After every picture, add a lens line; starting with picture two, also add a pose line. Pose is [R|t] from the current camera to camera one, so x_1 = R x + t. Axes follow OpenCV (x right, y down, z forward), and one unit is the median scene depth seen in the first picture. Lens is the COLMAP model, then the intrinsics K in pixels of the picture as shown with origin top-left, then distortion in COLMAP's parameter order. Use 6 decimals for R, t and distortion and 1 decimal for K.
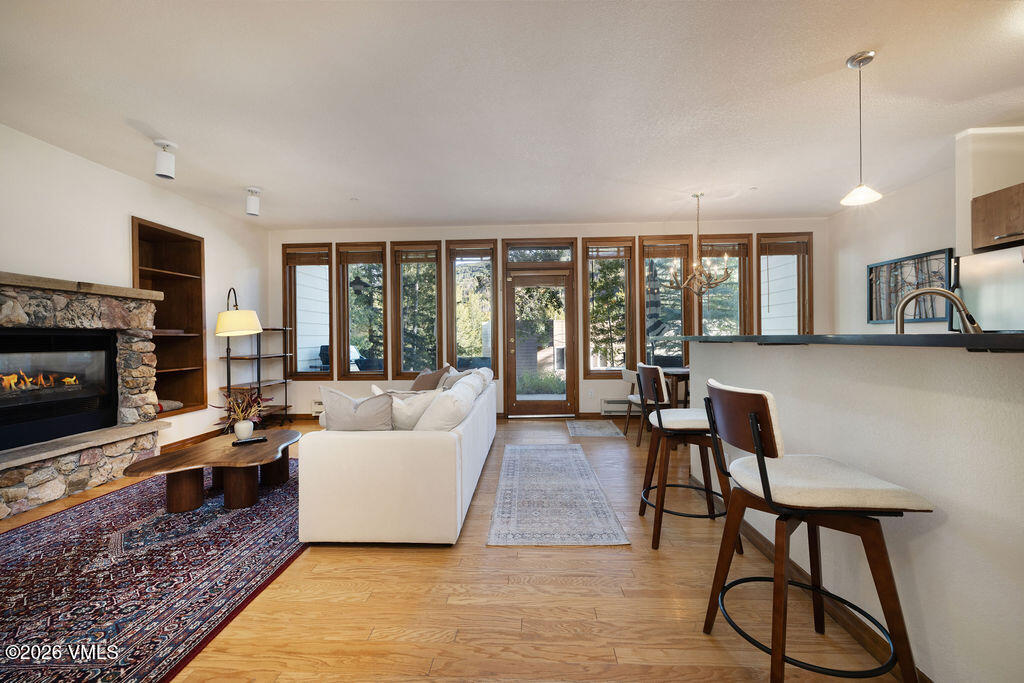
lens RADIAL K [[495.0, 0, 512.0], [0, 495.0, 341.5], [0, 0, 1]] dist [-0.000388, -0.000071]
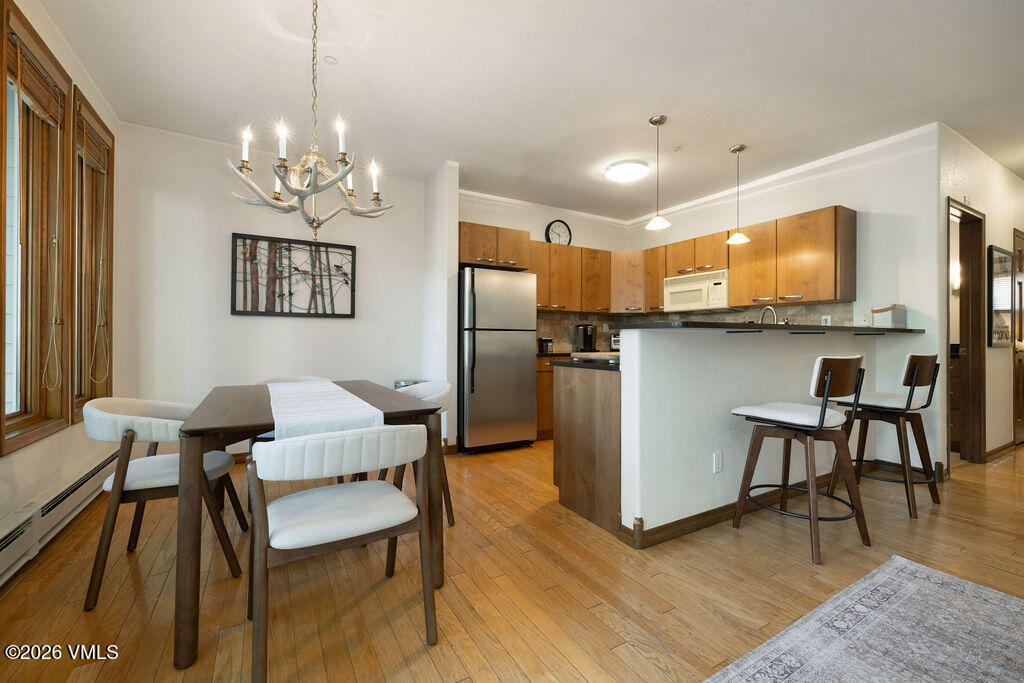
lens RADIAL K [[433.4, 0, 512.0], [0, 433.4, 341.5], [0, 0, 1]] dist [0.000629, 0.000074]
pose [[-0.541081, 0.011945, 0.840885, -0.022703], [0.014284, 0.999885, -0.005013, 0.011682], [-0.840849, 0.009299, -0.541190, 1.037989]]
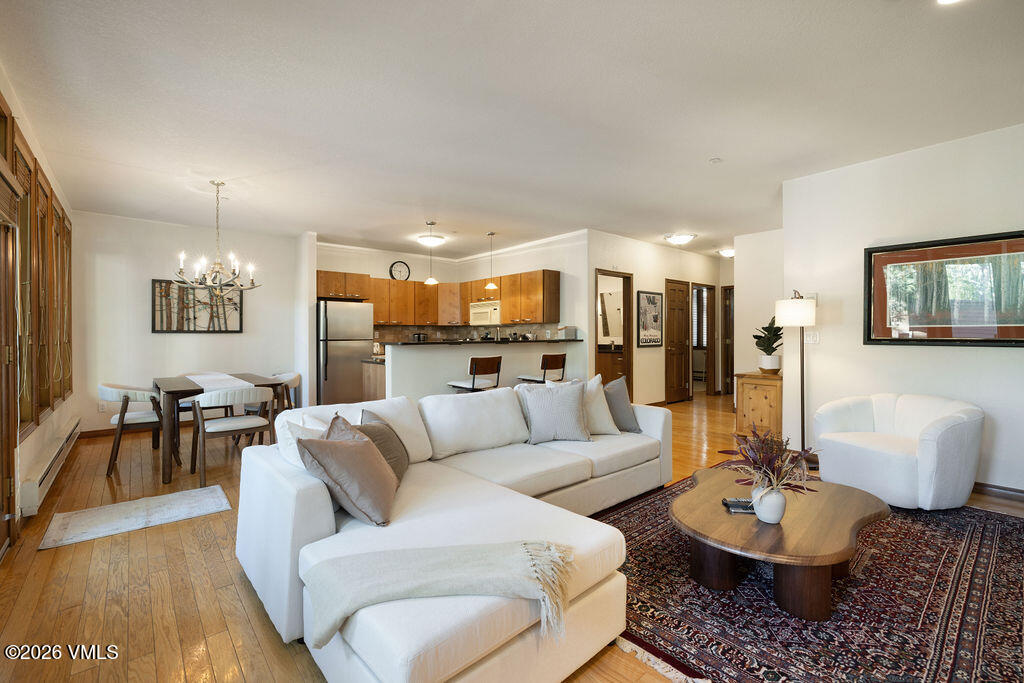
lens RADIAL K [[423.5, 0, 512.0], [0, 423.5, 341.5], [0, 0, 1]] dist [-0.001494, -0.000031]
pose [[-0.704575, 0.009944, 0.709560, -0.510453], [0.021391, 0.999745, 0.007230, -0.007730], [-0.709307, 0.020273, -0.704608, 1.137569]]
